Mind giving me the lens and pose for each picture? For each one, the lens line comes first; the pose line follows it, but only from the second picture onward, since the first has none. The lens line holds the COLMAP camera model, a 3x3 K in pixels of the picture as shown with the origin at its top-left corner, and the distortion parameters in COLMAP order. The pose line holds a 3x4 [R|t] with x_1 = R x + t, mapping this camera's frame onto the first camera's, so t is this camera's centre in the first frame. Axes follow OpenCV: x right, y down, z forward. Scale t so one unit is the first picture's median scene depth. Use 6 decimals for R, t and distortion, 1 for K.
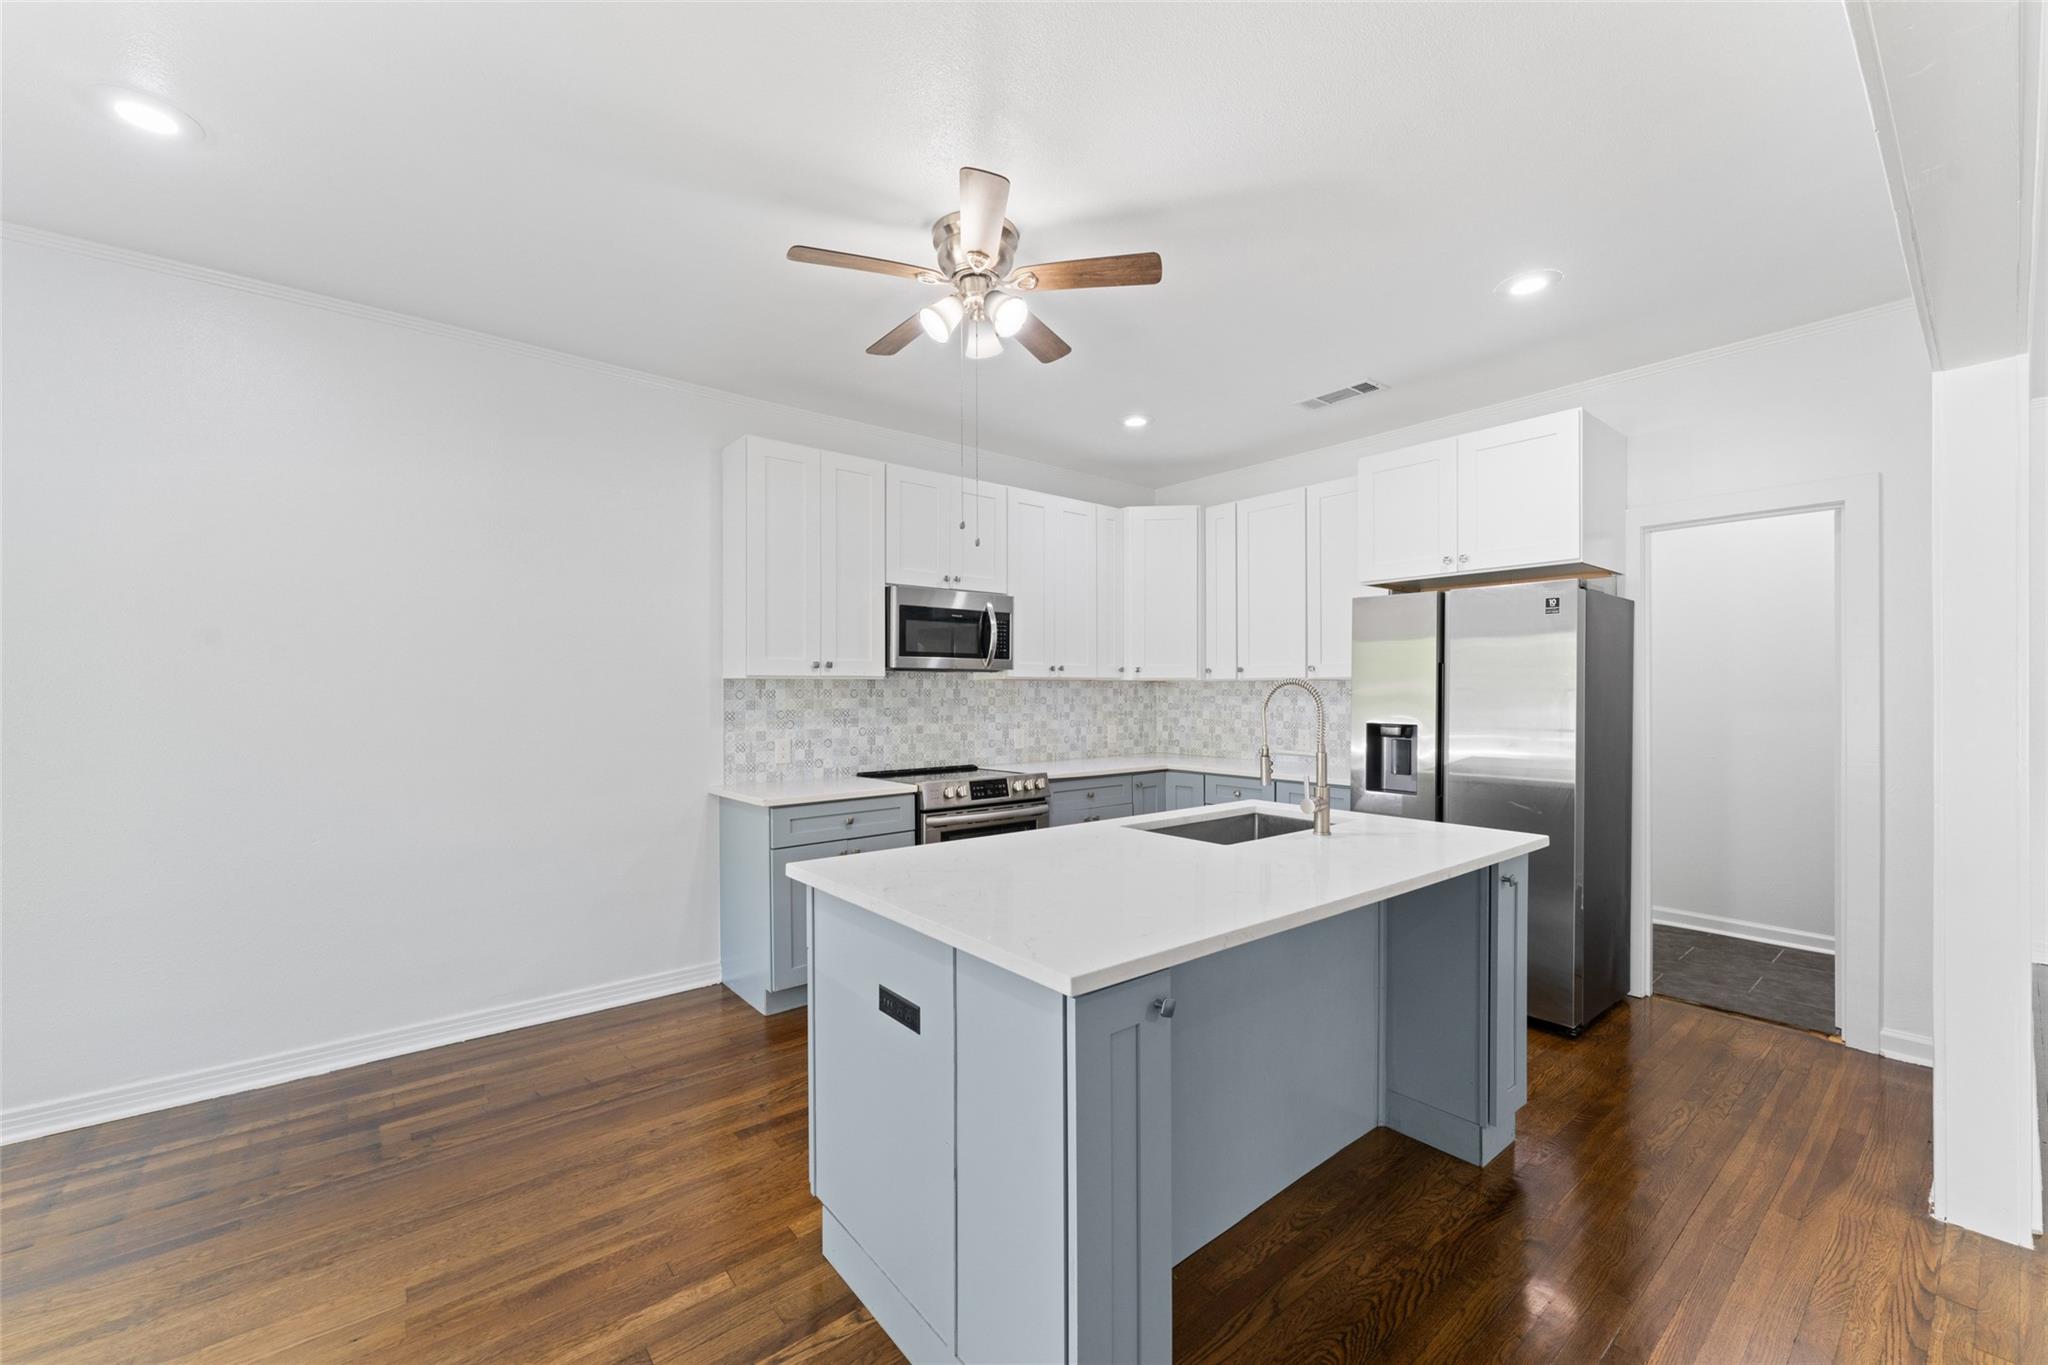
lens RADIAL K [[814.7, 0, 1014.4], [0, 814.7, 688.5], [0, 0, 1]] dist [0.002399, -0.000313]
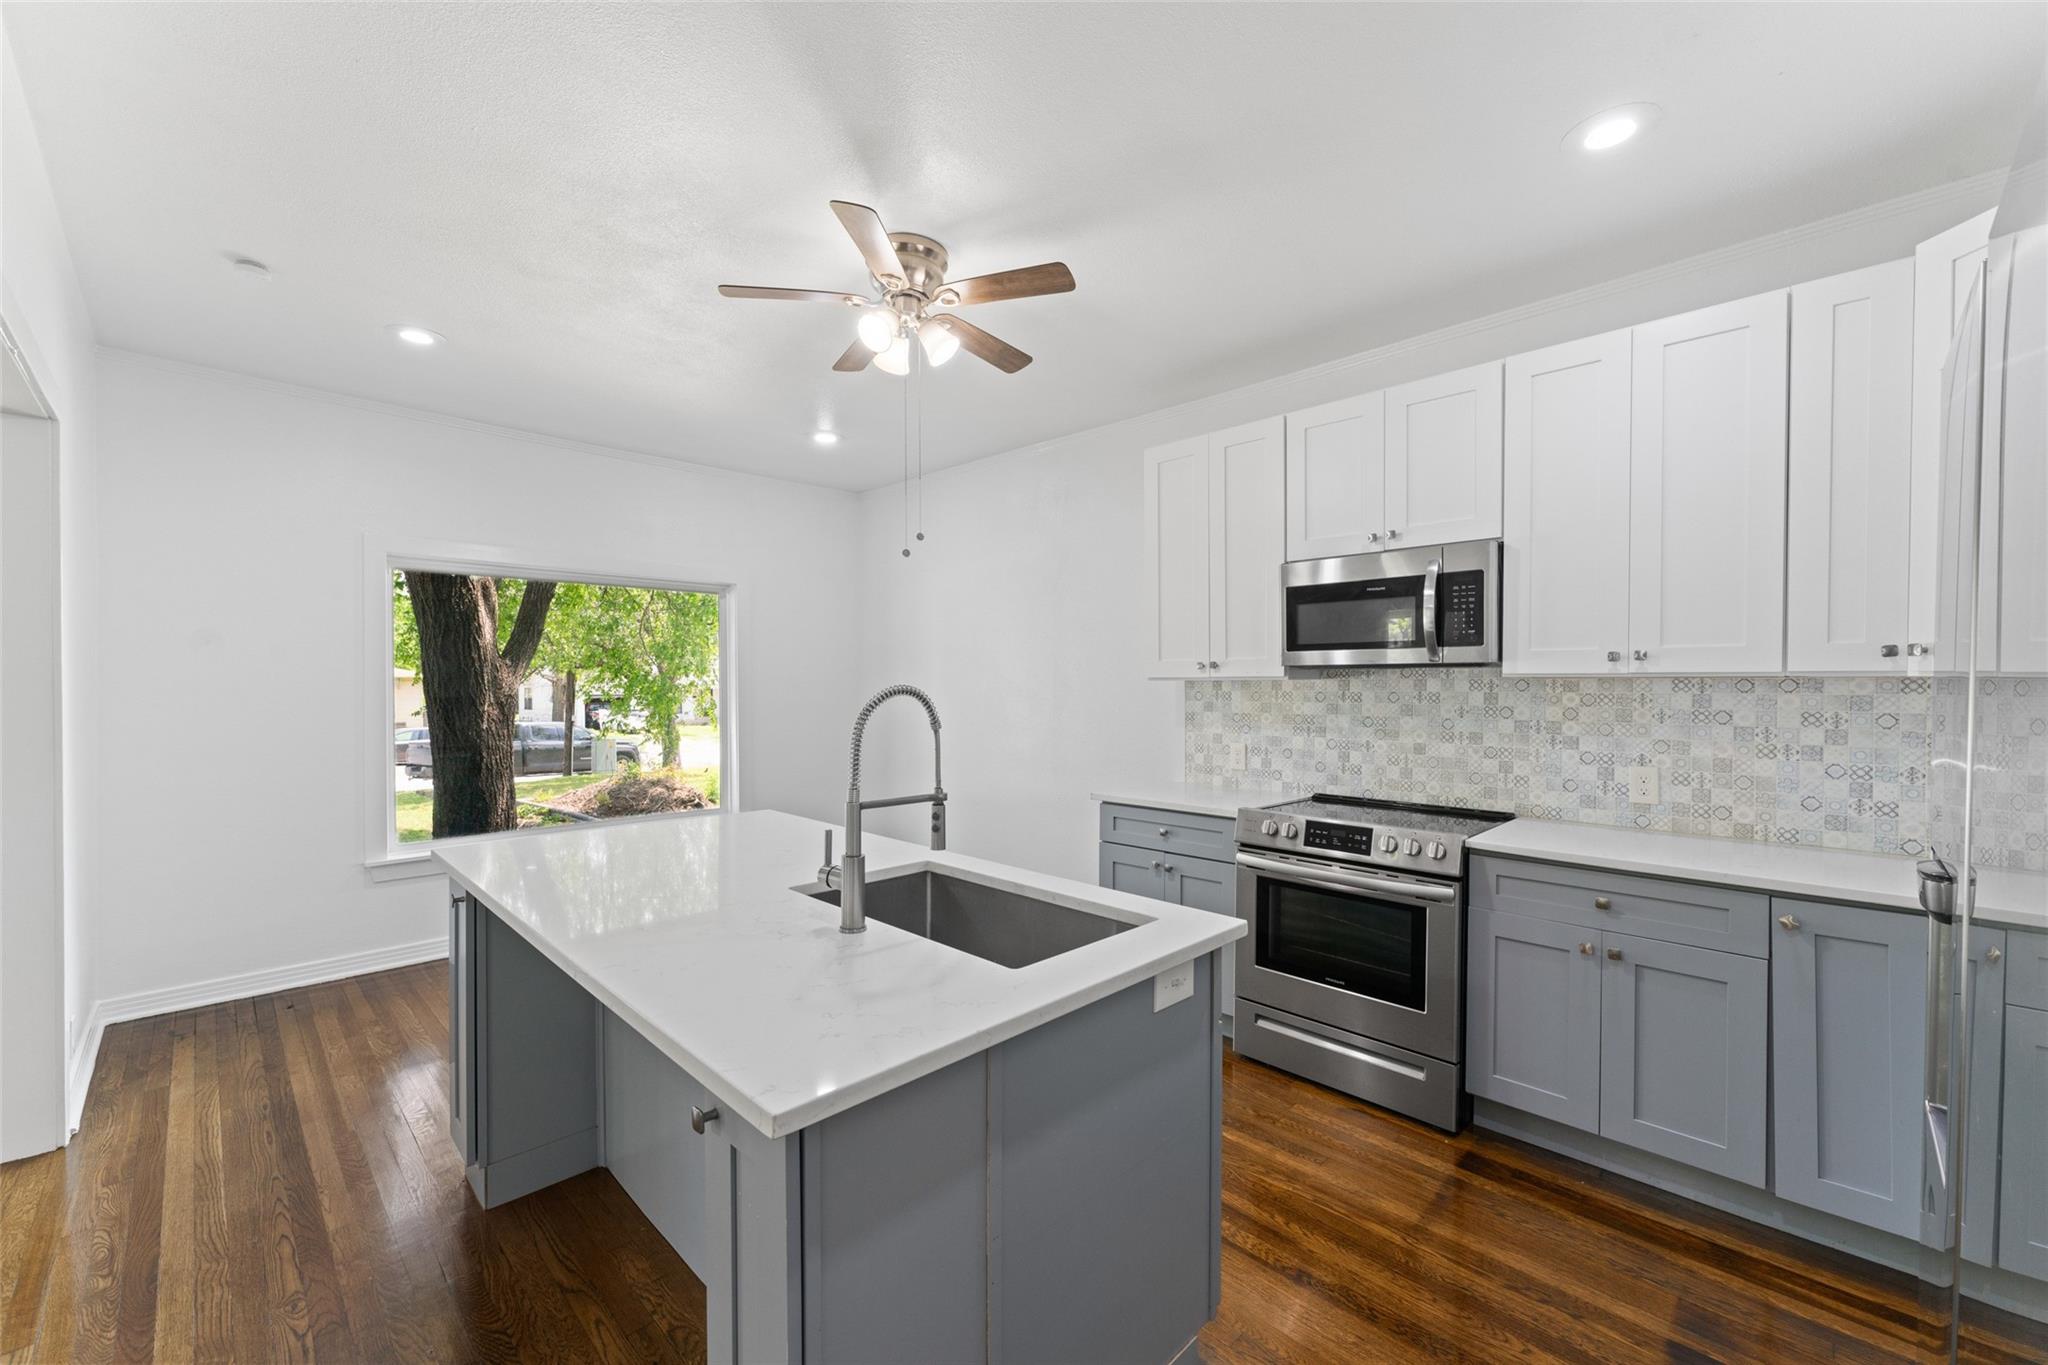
lens RADIAL K [[814.7, 0, 1014.6], [0, 814.7, 681.8], [0, 0, 1]] dist [0.002399, -0.000313]
pose [[0.097212, -0.002319, -0.995261, 0.578683], [-0.002087, 0.999995, -0.002533, -0.006011], [0.995262, 0.002323, 0.097206, 0.598517]]
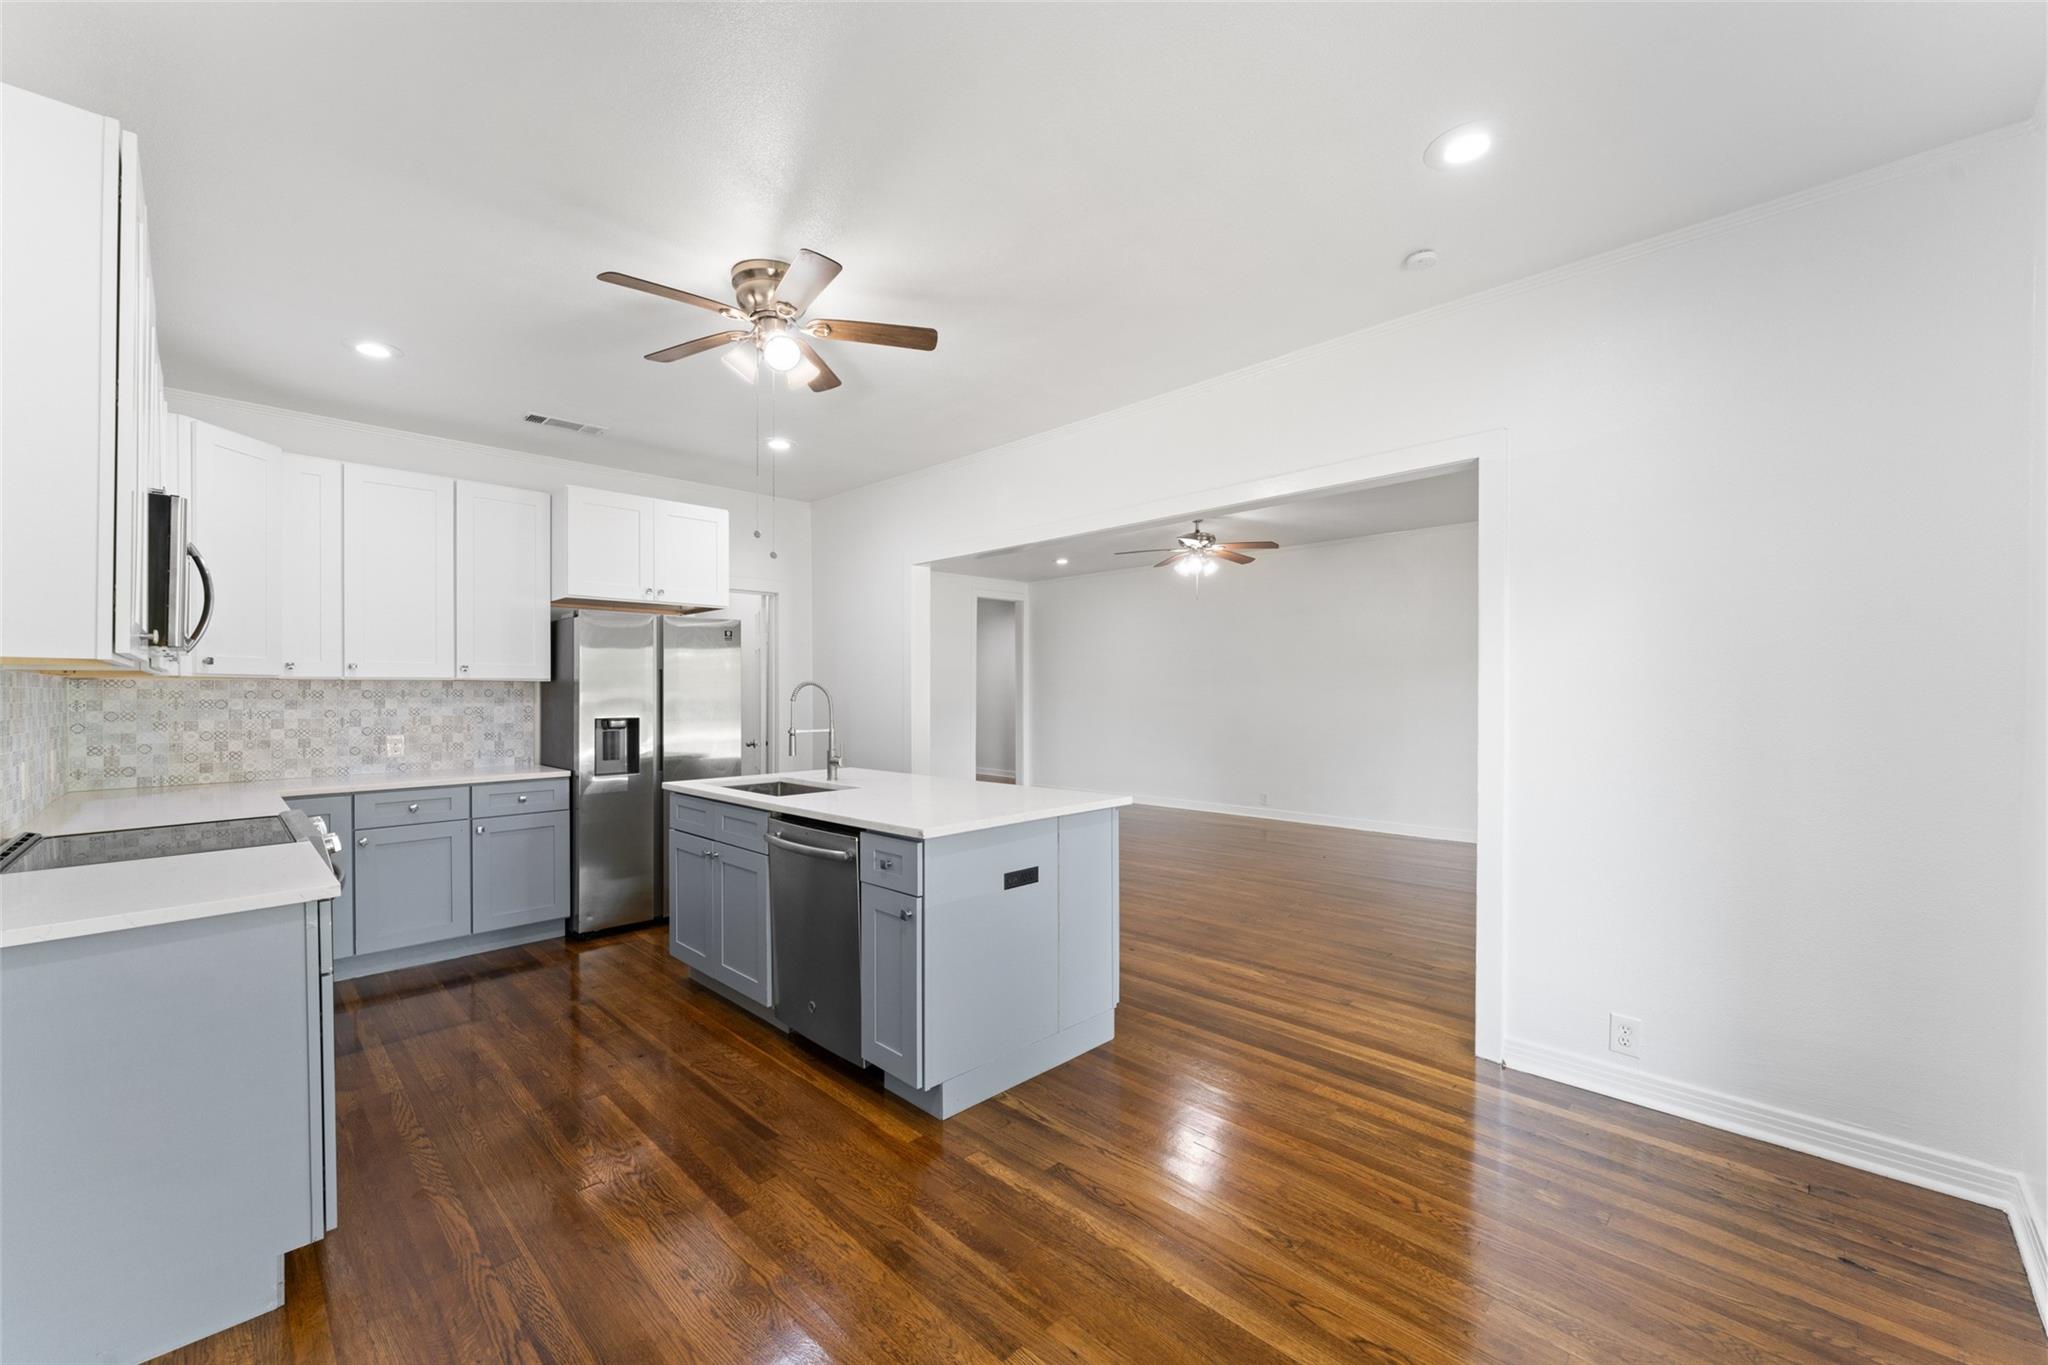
lens RADIAL K [[814.7, 0, 1020.3], [0, 814.7, 685.6], [0, 0, 1]] dist [0.002399, -0.000313]
pose [[-0.111797, 0.008387, 0.993696, -0.696460], [0.002228, 0.999964, -0.008189, 0.005268], [-0.993729, 0.001298, -0.111812, 0.461002]]
